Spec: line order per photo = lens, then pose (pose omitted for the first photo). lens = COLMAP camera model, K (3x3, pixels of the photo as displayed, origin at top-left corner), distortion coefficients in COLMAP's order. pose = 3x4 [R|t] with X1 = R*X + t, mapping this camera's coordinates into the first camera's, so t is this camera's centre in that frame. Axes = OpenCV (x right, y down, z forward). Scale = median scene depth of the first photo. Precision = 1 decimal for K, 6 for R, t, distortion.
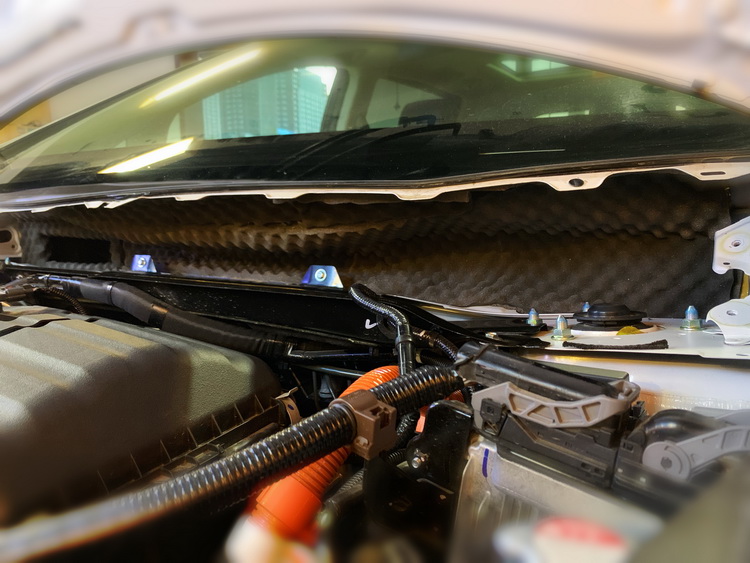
lens RADIAL K [[570.8, 0, 375.0], [0, 570.8, 281.5], [0, 0, 1]] dist [0.070175, -0.083106]
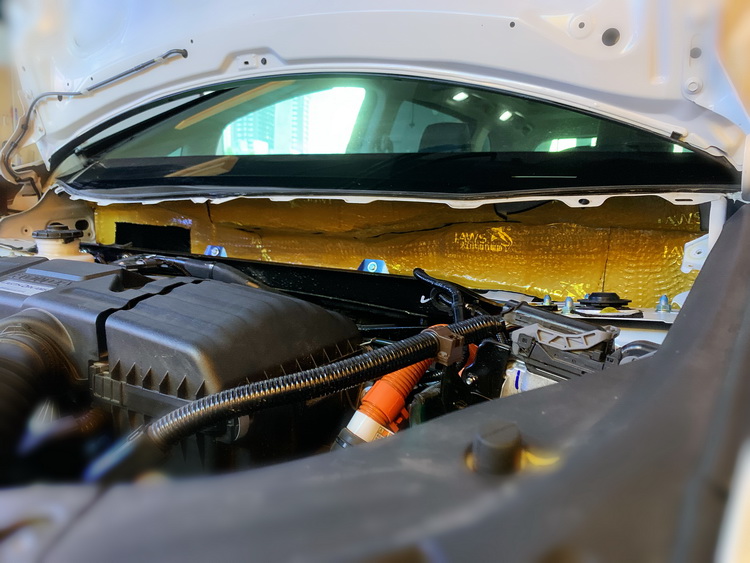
lens RADIAL K [[570.8, 0, 375.0], [0, 570.8, 281.5], [0, 0, 1]] dist [0.070175, -0.083106]
pose [[0.998623, 0.052455, 0.000182, -0.138669], [-0.052434, 0.998322, -0.024576, 0.078716], [-0.001471, 0.024533, 0.999698, -0.367117]]
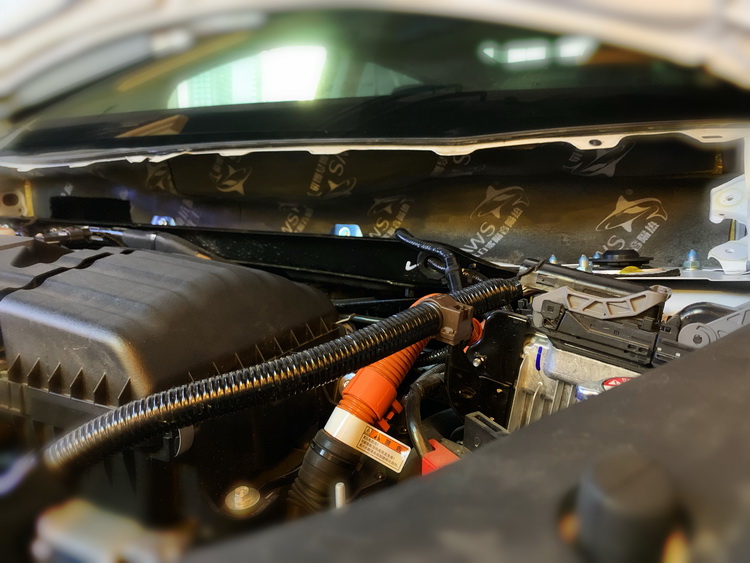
lens RADIAL K [[570.8, 0, 375.0], [0, 570.8, 281.5], [0, 0, 1]] dist [0.070175, -0.083106]
pose [[0.998143, 0.016580, 0.058616, -0.156256], [-0.017431, 0.999750, 0.014038, 0.099718], [-0.058369, -0.015034, 0.998182, -0.125627]]
